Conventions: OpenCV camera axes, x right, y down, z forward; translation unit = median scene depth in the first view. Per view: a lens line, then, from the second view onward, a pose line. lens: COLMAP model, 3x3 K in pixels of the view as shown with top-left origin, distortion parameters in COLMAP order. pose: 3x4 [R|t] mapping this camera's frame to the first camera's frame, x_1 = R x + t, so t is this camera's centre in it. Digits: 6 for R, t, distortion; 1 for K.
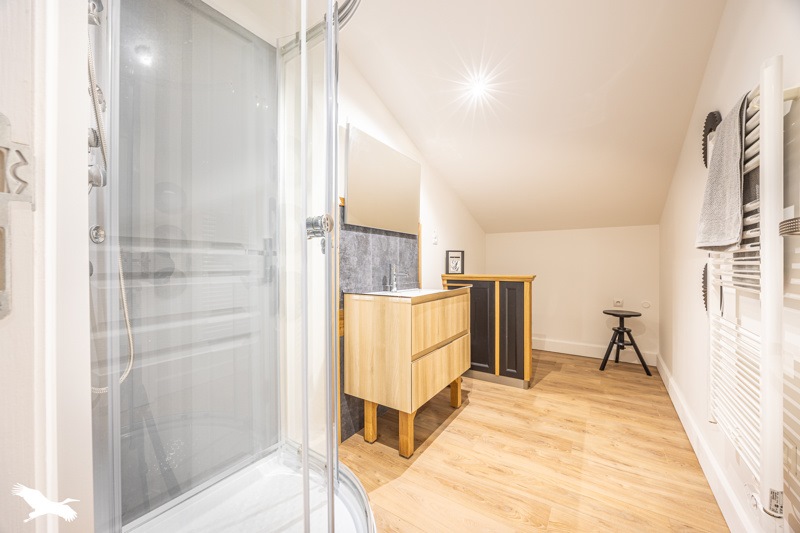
lens RADIAL K [[303.3, 0, 399.8], [0, 303.3, 275.3], [0, 0, 1]] dist [0.000429, -0.000107]
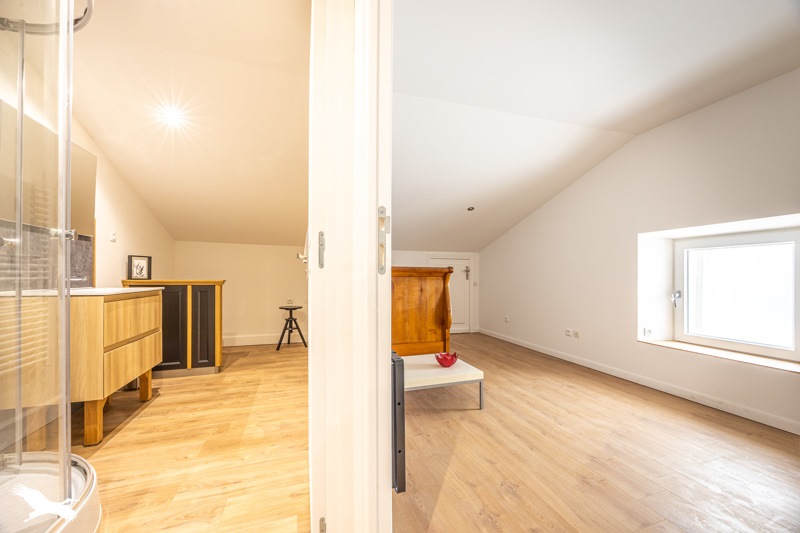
lens RADIAL K [[303.3, 0, 399.8], [0, 303.3, 275.3], [0, 0, 1]] dist [0.000429, -0.000107]
pose [[0.601483, 0.010633, 0.798815, -0.140174], [0.016482, 0.999533, -0.025715, 0.030771], [-0.798716, 0.028633, 0.601027, -0.389297]]
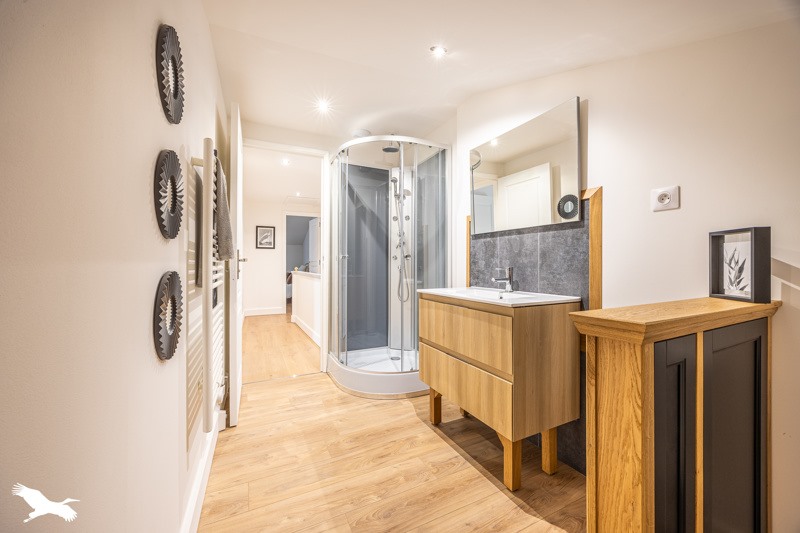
lens RADIAL K [[333.9, 0, 417.6], [0, 333.9, 263.4], [0, 0, 1]] dist [-0.000005, -0.000057]
pose [[-0.483430, 0.010135, -0.875324, 0.909910], [-0.019094, 0.999573, 0.022119, -0.060755], [0.875175, 0.027407, -0.483030, 1.158882]]
